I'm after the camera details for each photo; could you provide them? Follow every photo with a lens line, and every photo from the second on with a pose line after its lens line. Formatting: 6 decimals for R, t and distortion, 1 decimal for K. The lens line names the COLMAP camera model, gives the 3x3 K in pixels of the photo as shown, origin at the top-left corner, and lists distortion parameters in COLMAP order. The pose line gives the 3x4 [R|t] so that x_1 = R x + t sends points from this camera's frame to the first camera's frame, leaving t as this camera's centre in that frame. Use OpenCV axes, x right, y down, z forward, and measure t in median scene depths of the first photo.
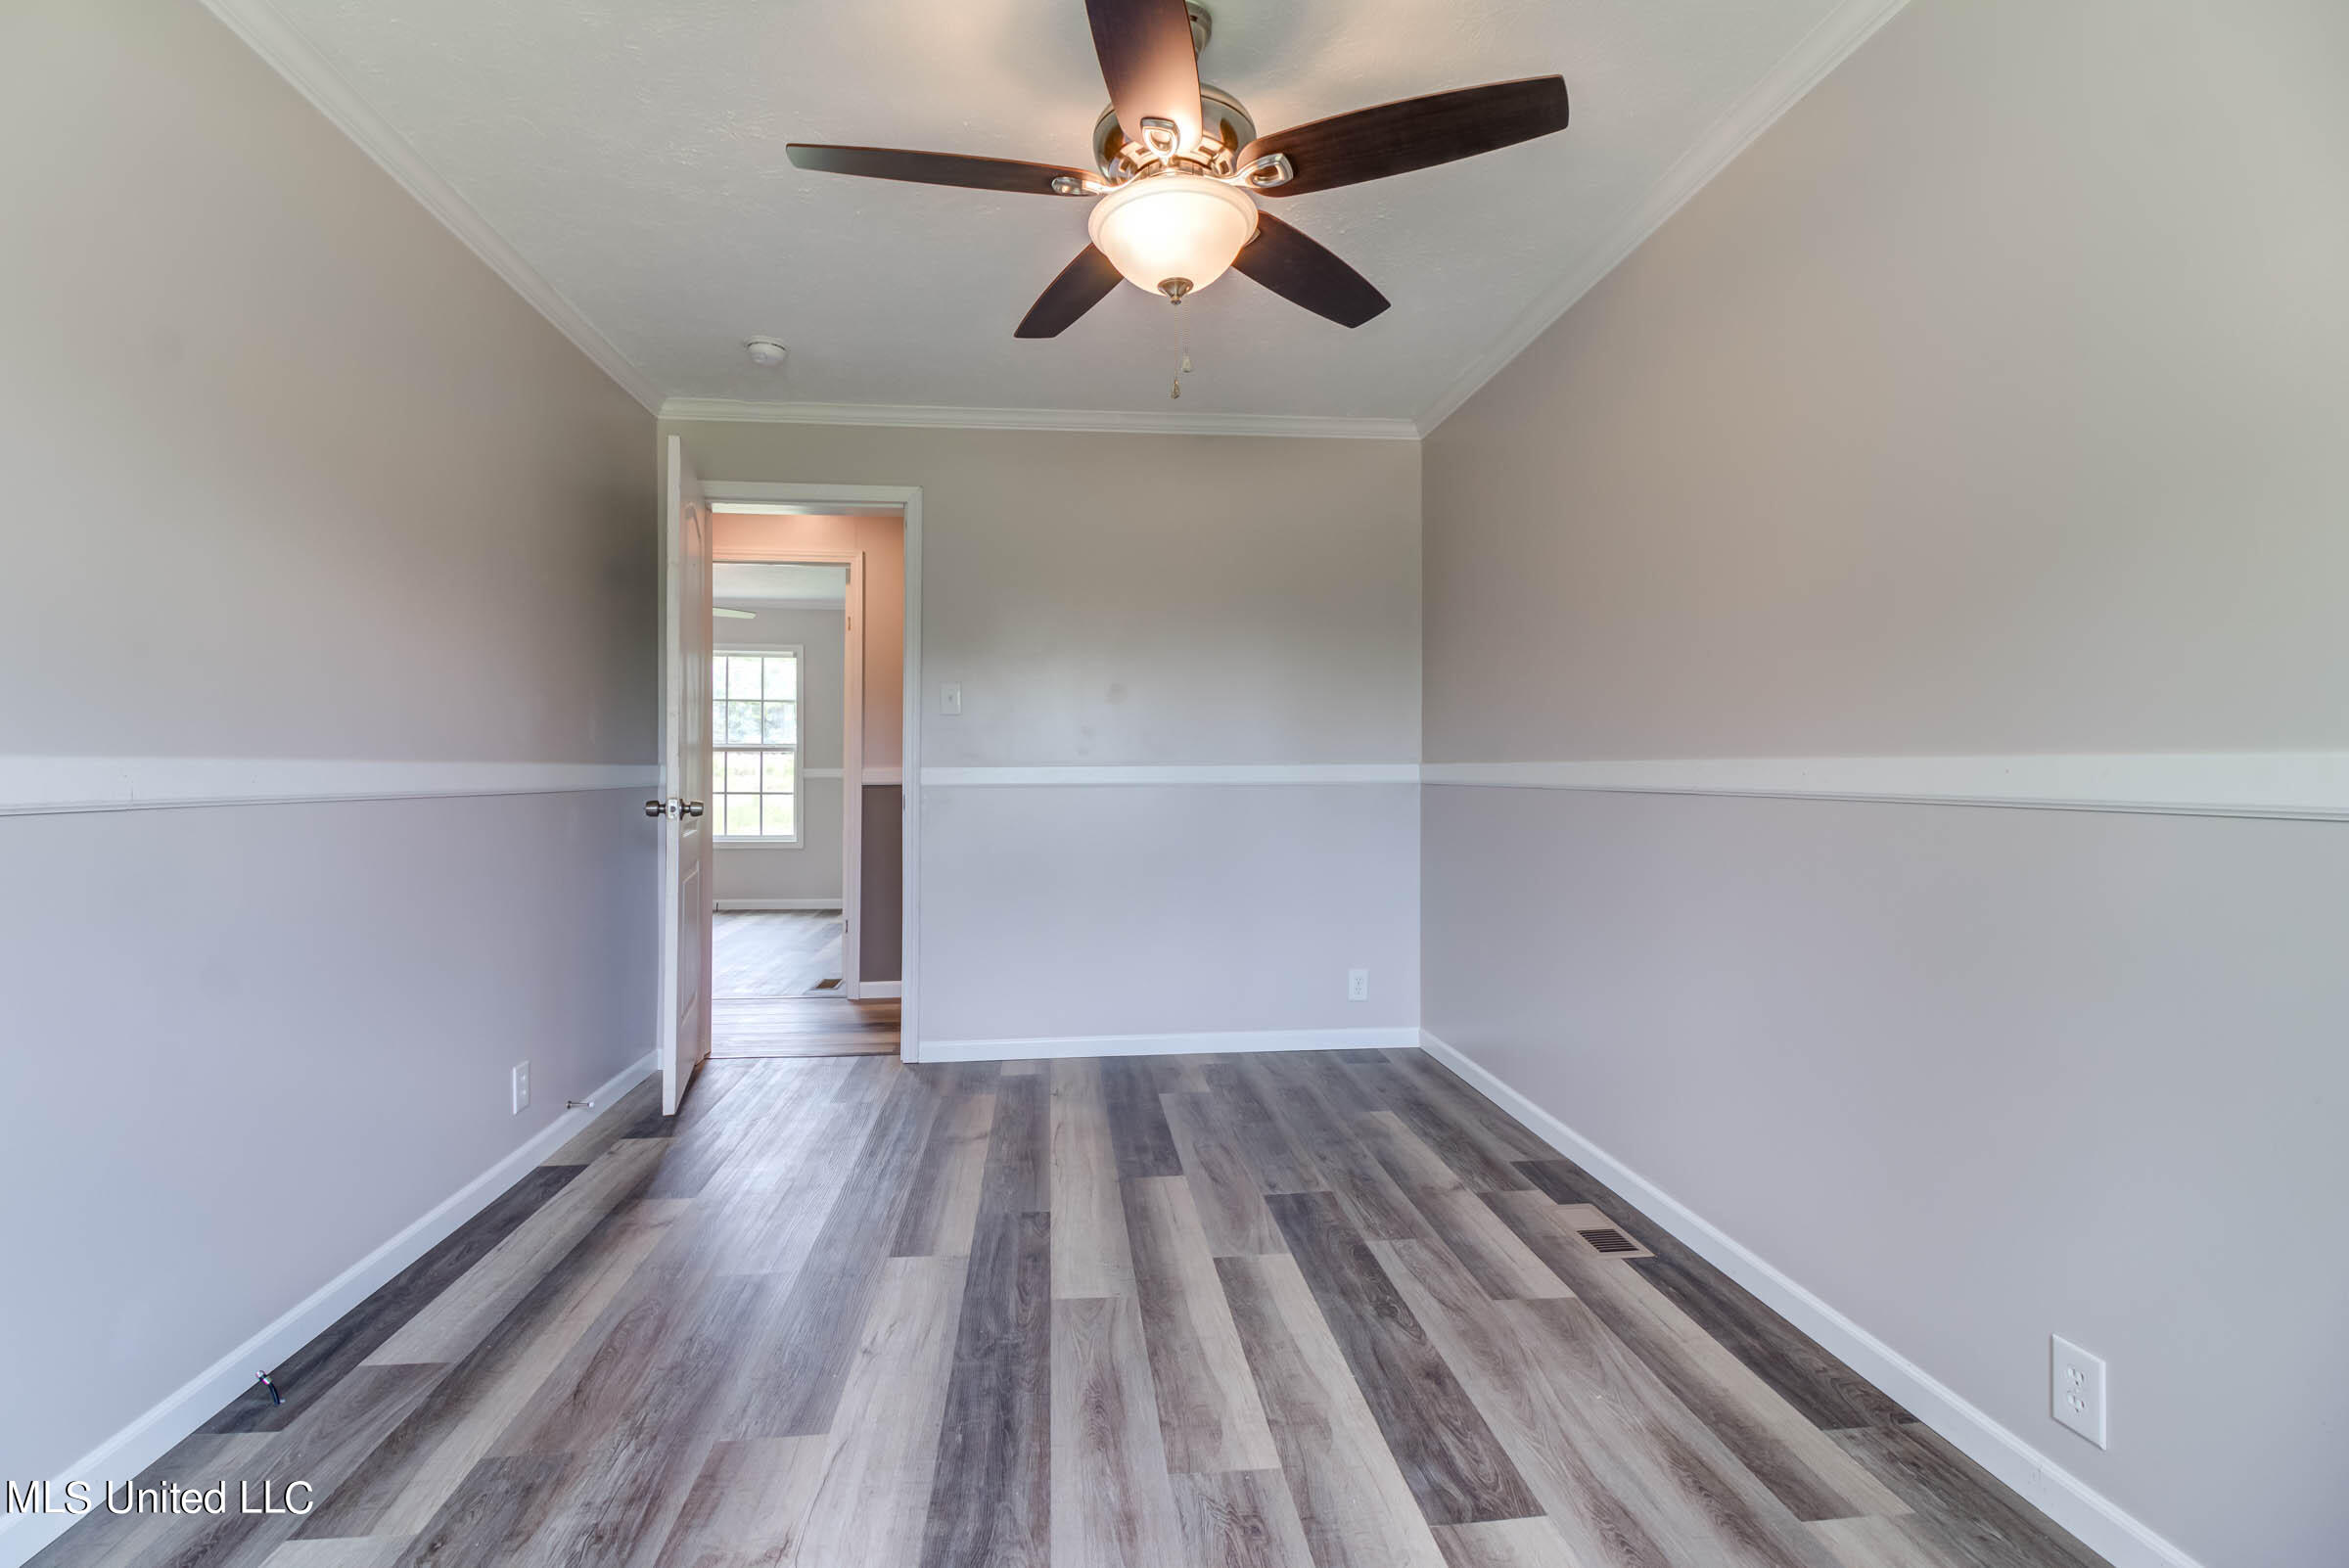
lens RADIAL K [[1074.8, 0, 1161.6], [0, 1074.8, 772.0], [0, 0, 1]] dist [0.016115, -0.011530]
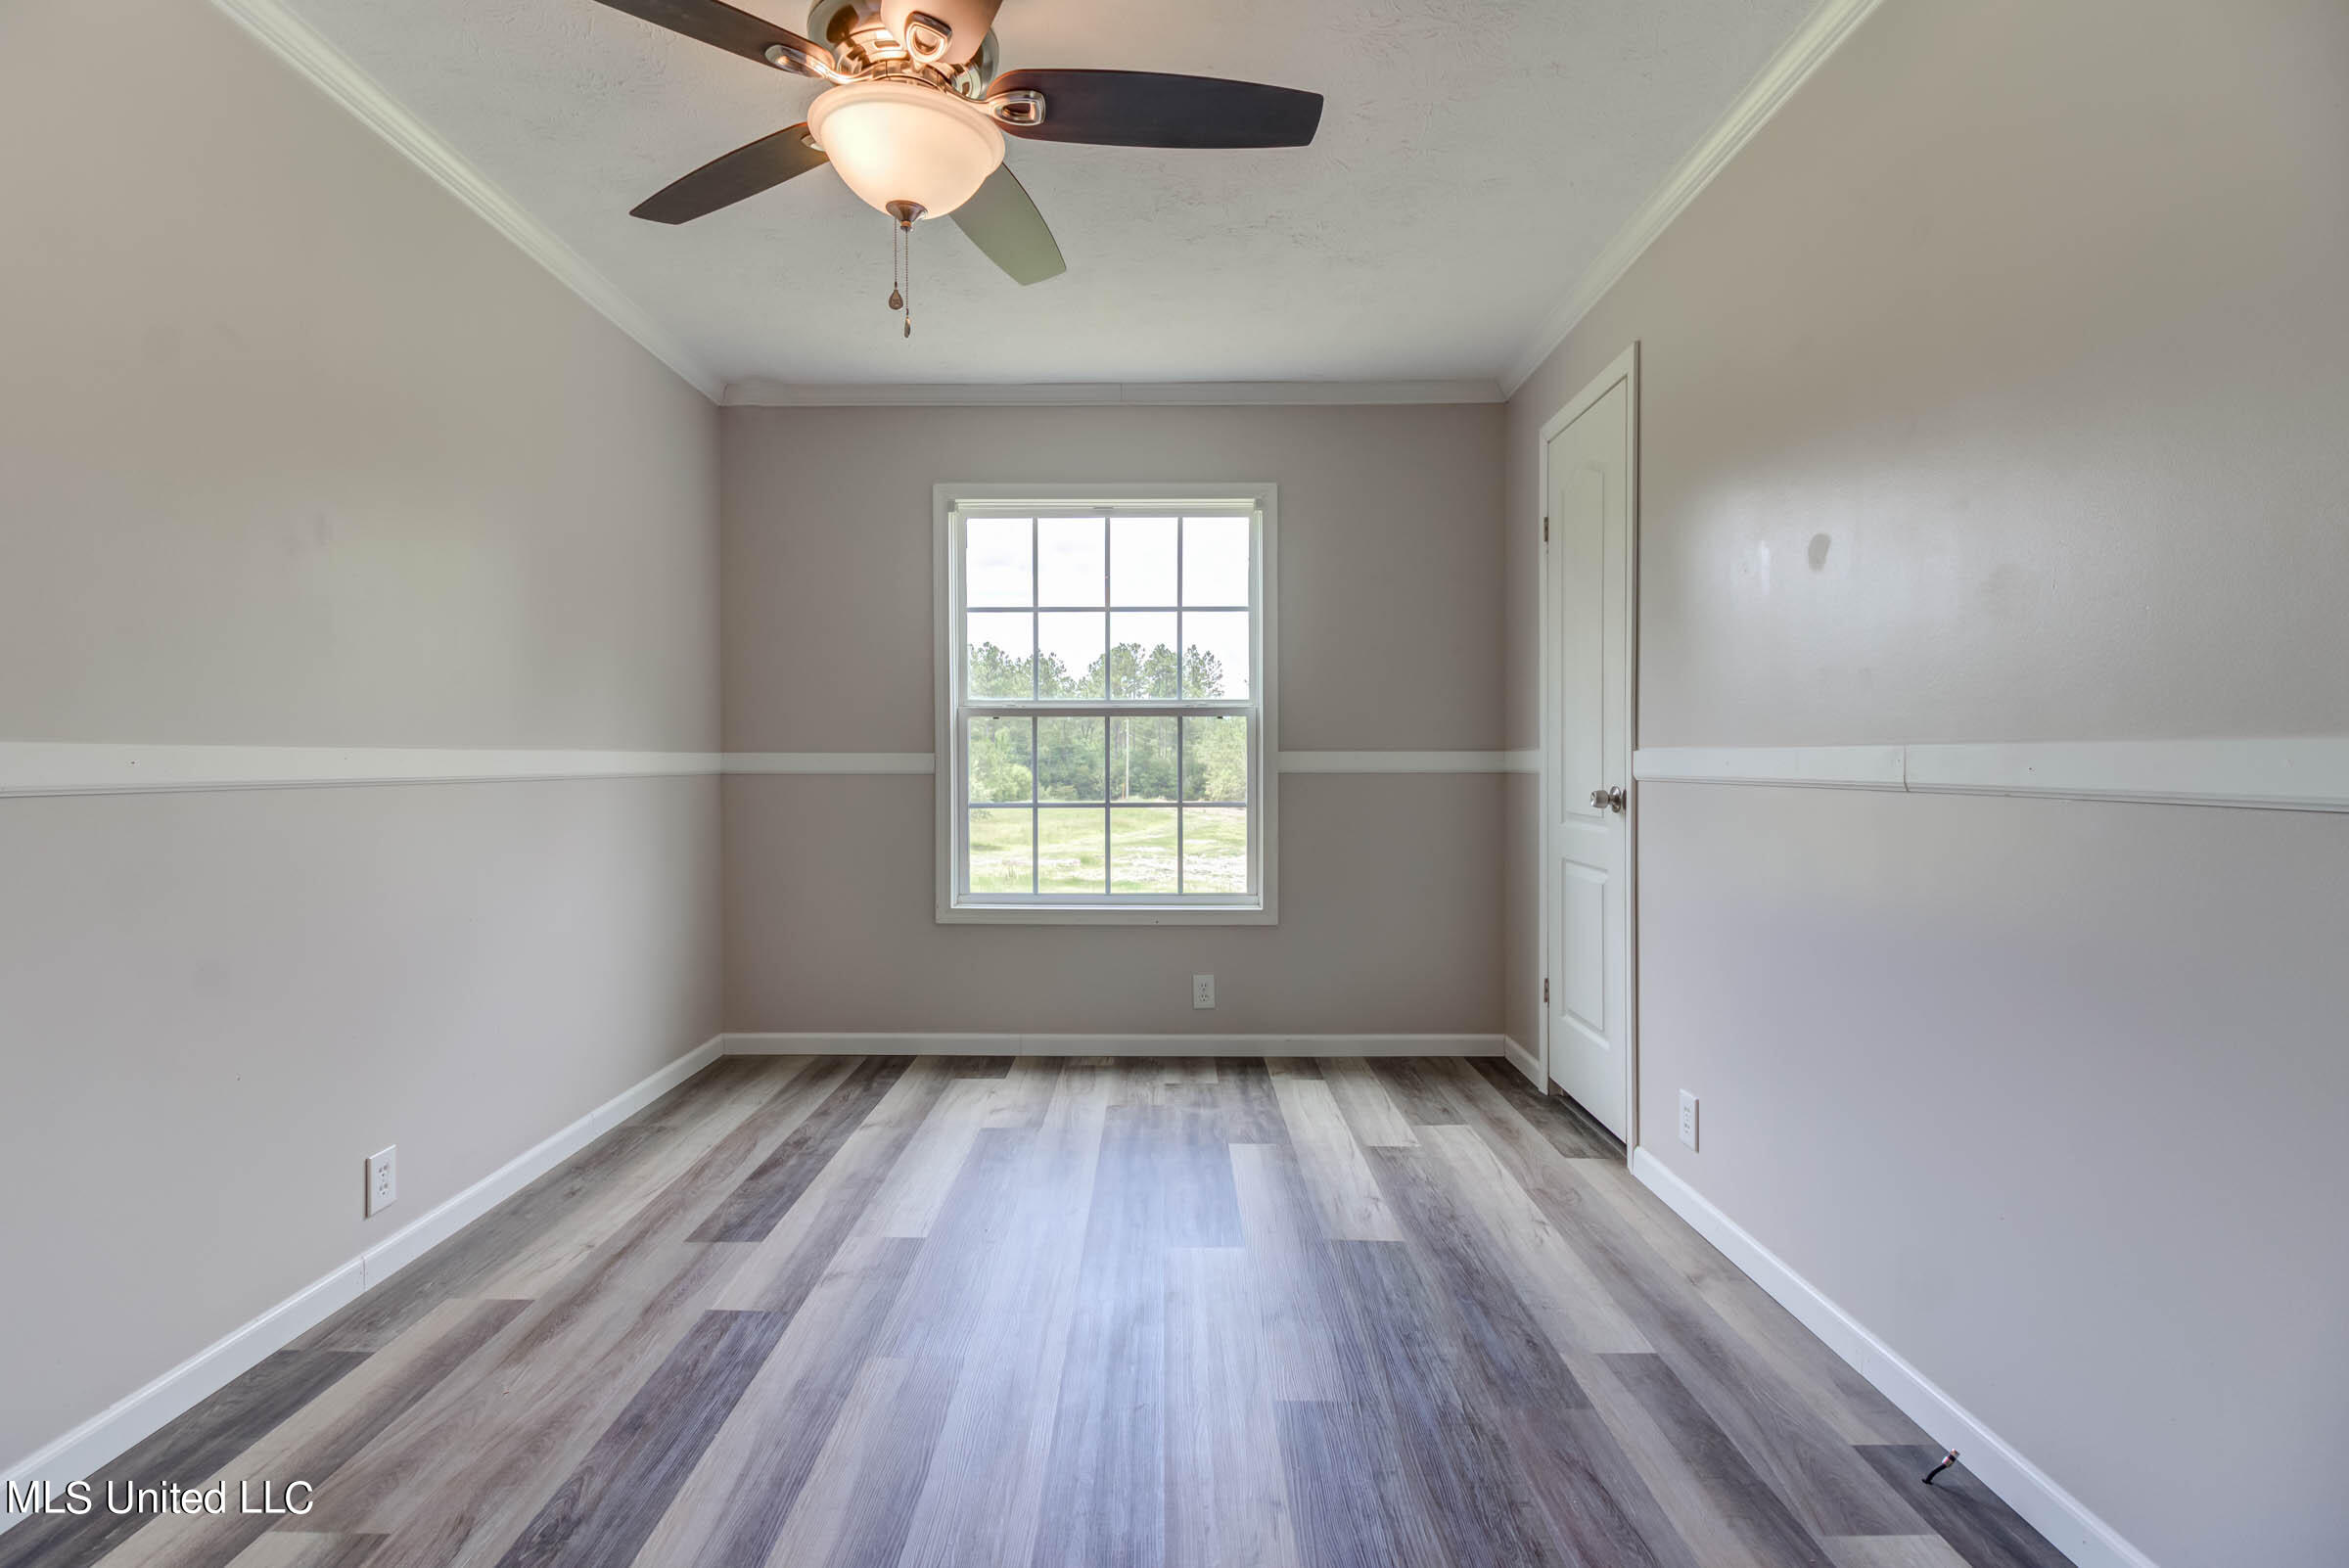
lens RADIAL K [[1074.8, 0, 1161.6], [0, 1074.8, 772.0], [0, 0, 1]] dist [0.016115, -0.011530]
pose [[-0.994733, 0.000698, 0.102497, -0.292372], [0.002029, 0.999915, 0.012887, 0.000063], [-0.102479, 0.013027, -0.994650, 1.915127]]
